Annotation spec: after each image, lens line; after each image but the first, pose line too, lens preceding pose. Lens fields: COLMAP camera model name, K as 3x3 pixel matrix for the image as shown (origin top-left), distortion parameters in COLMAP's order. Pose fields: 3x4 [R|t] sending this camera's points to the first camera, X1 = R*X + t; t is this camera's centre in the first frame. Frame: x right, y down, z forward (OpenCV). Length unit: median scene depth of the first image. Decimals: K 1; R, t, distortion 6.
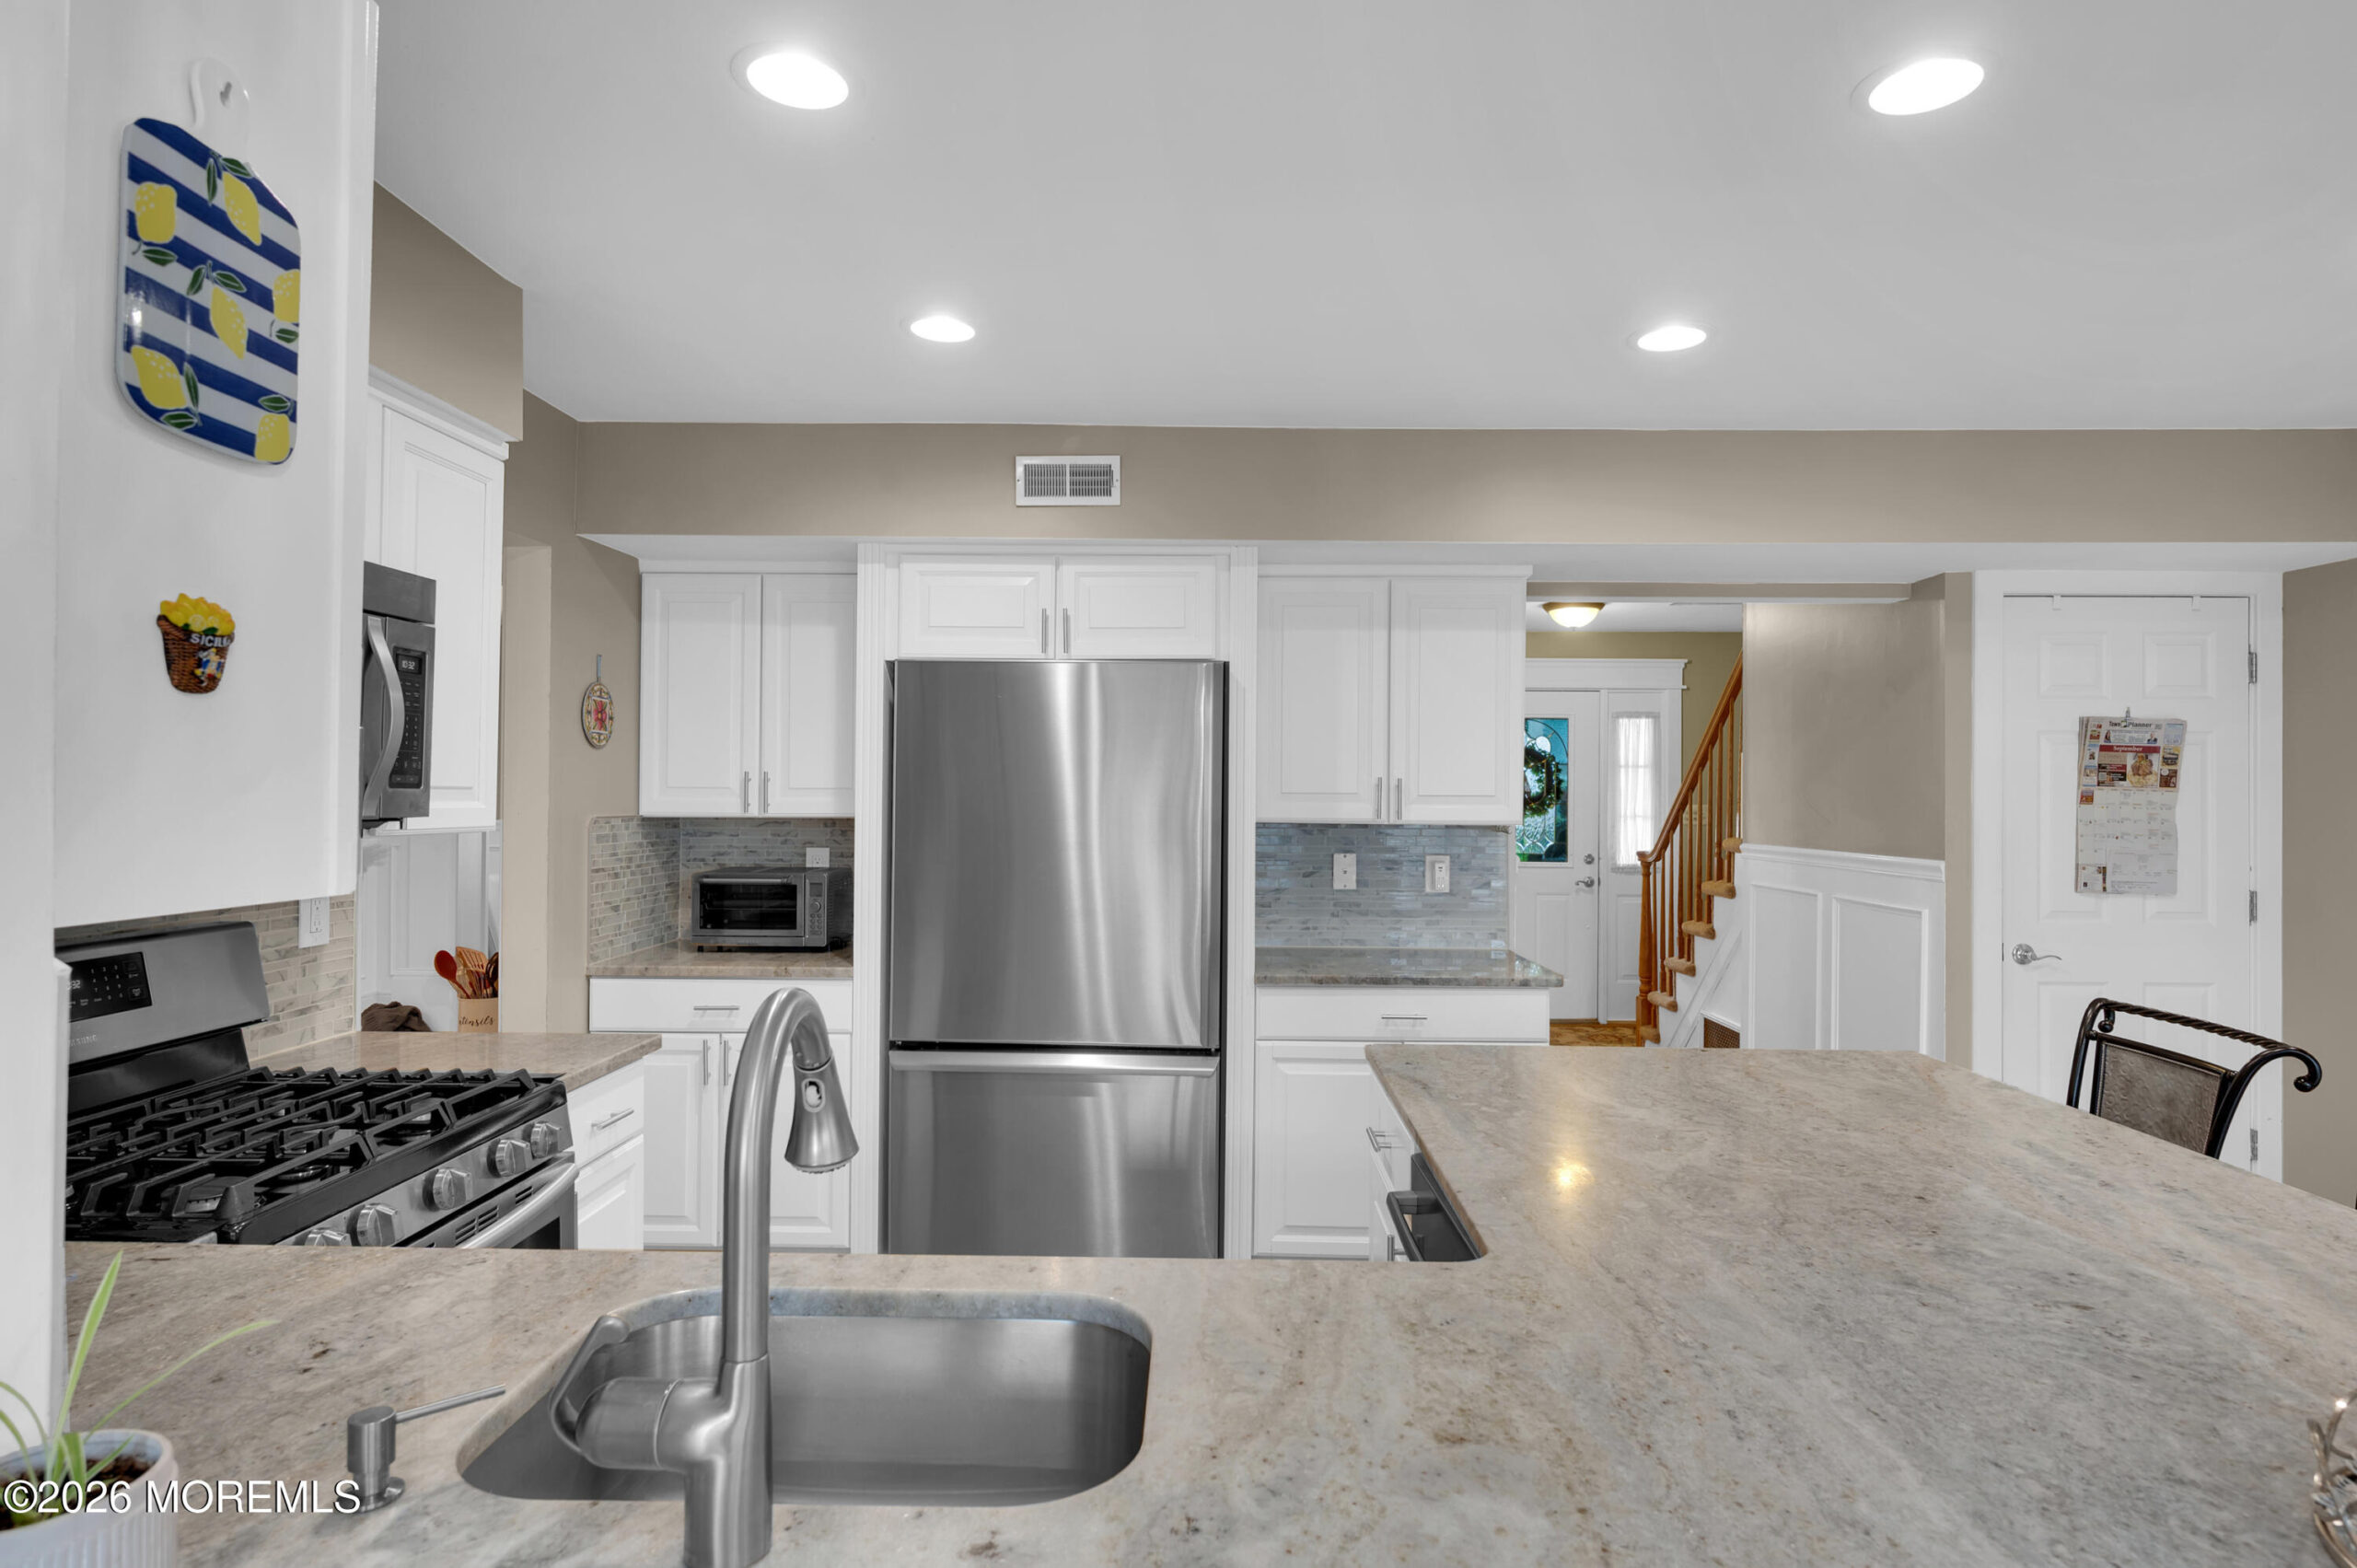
lens RADIAL K [[1264.7, 0, 1180.7], [0, 1264.7, 775.6], [0, 0, 1]] dist [-0.000360, -0.000766]
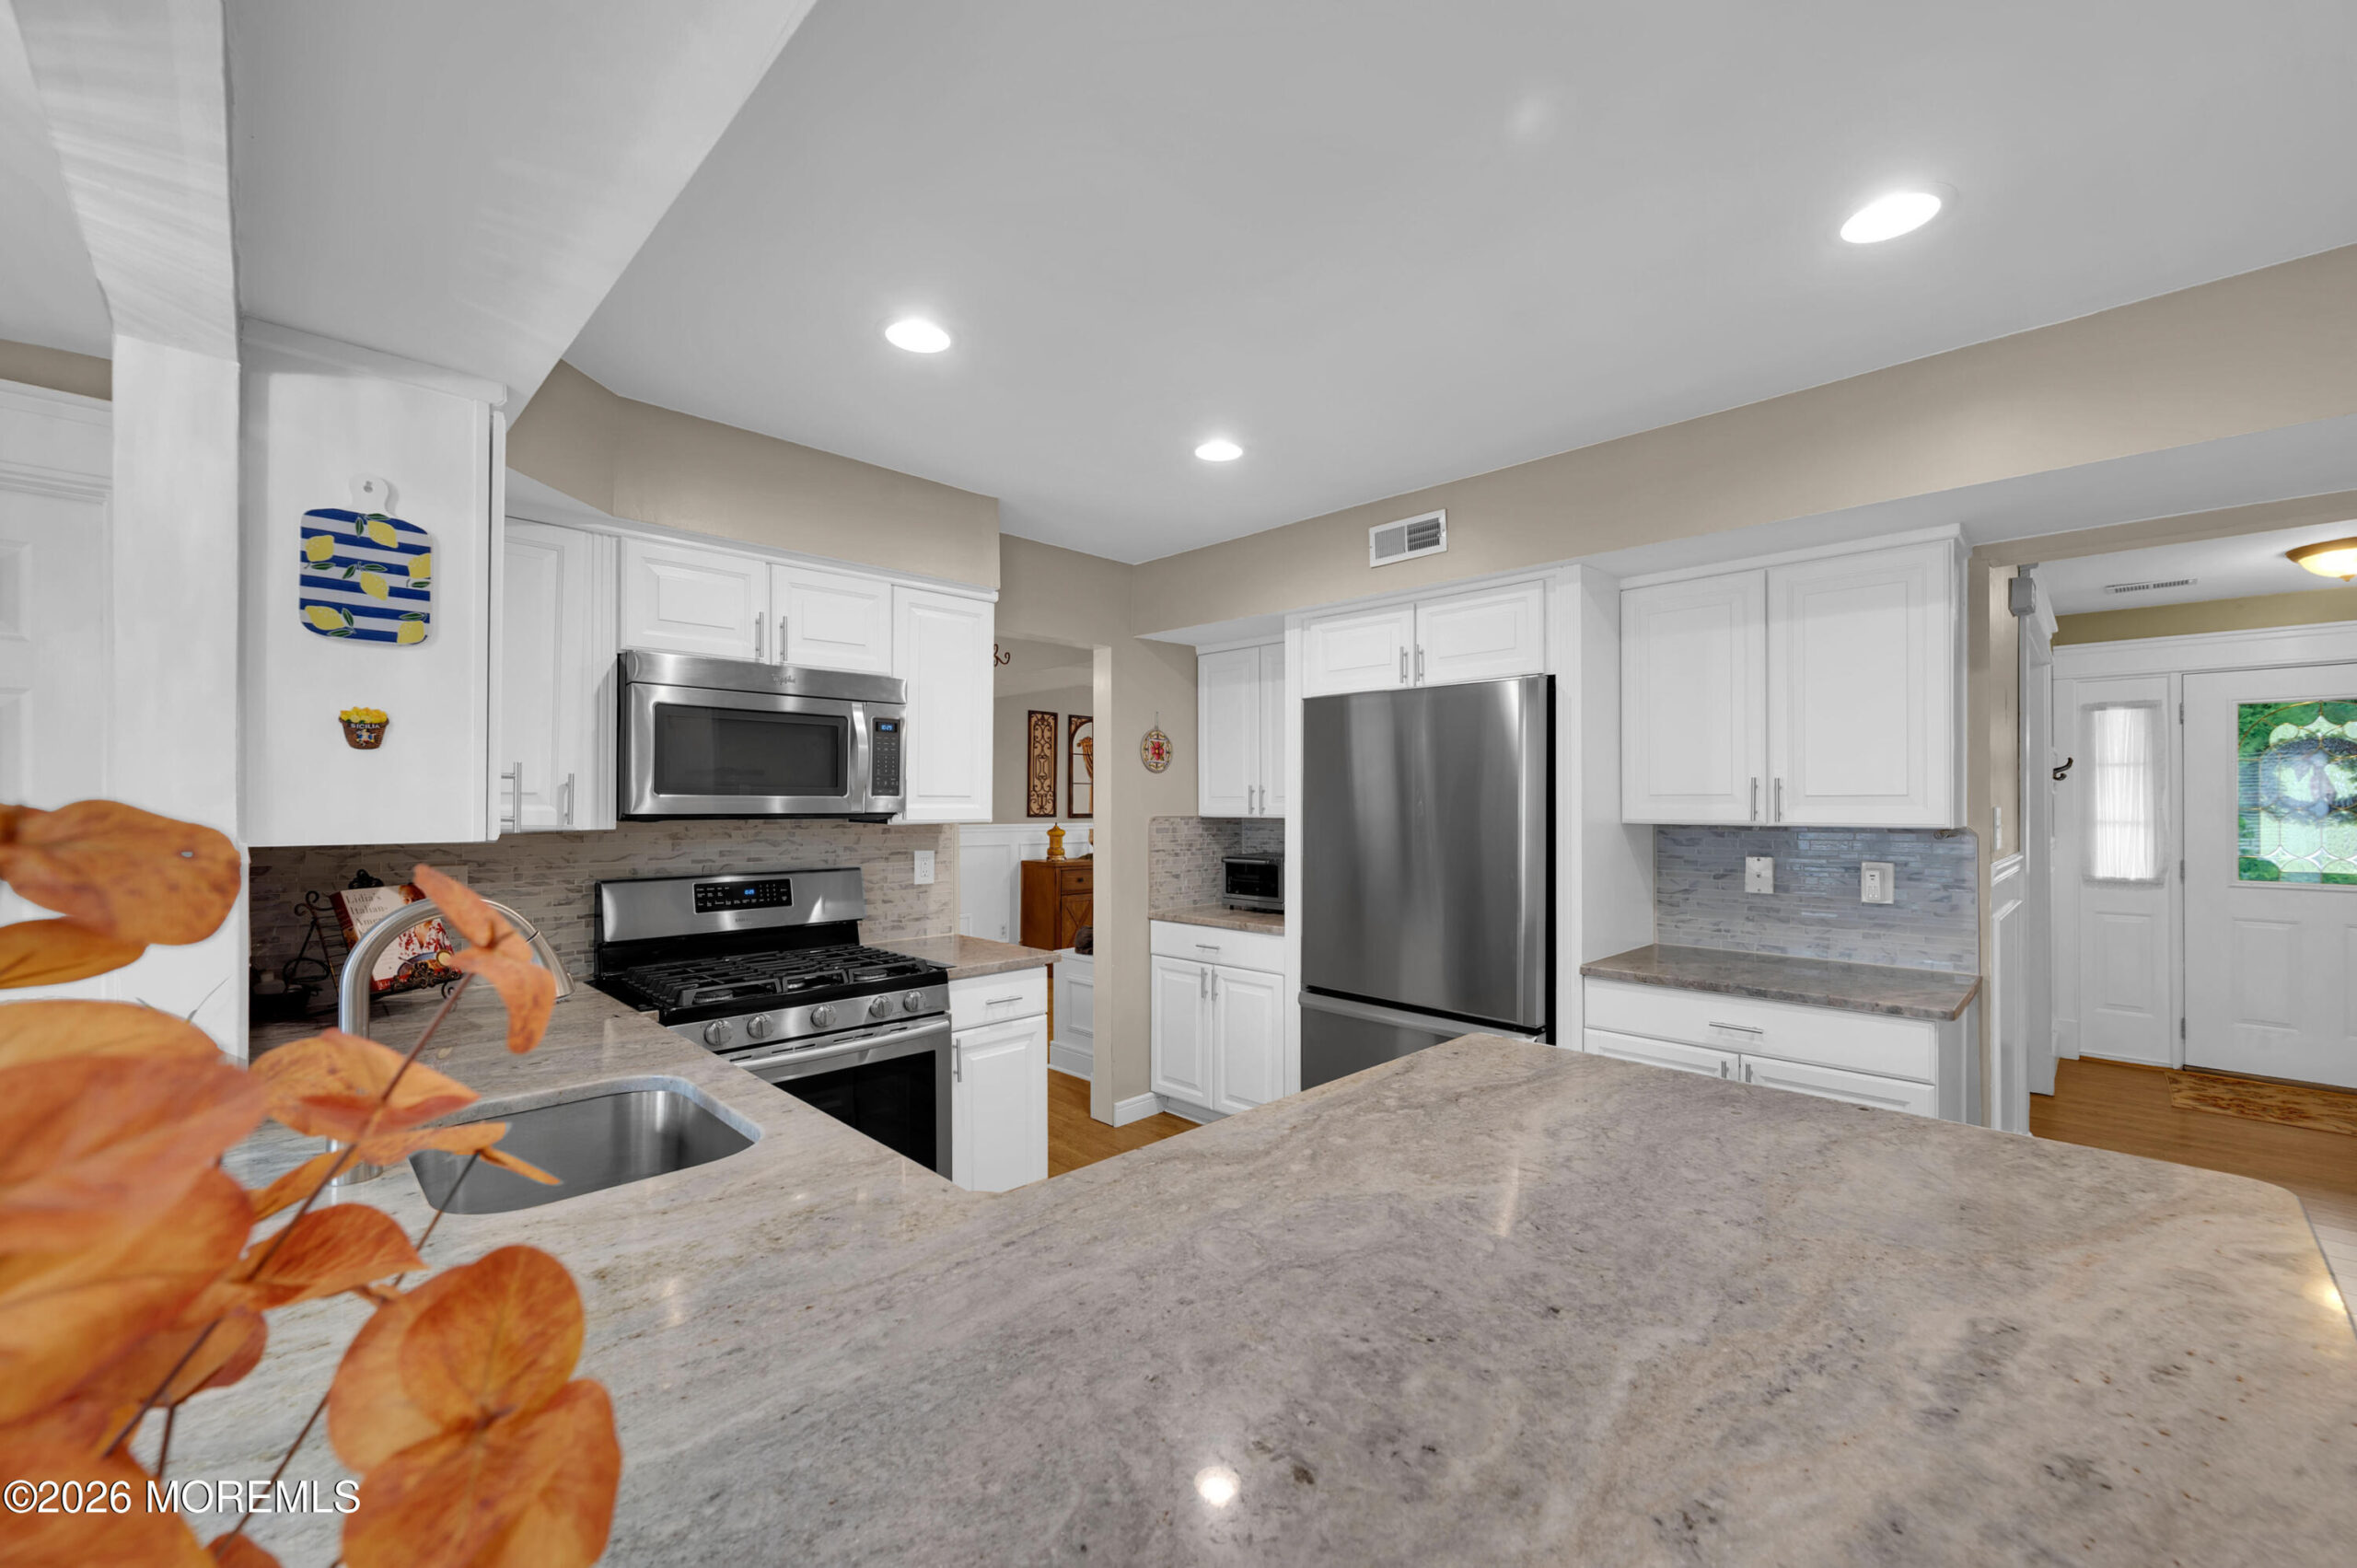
lens RADIAL K [[933.2, 0, 1179.5], [0, 933.2, 796.6], [0, 0, 1]] dist [0.001971, -0.001198]
pose [[0.717365, -0.012867, -0.696579, 0.362054], [0.015306, 0.999879, -0.002707, 0.011832], [0.696530, -0.008720, 0.717475, 0.199254]]
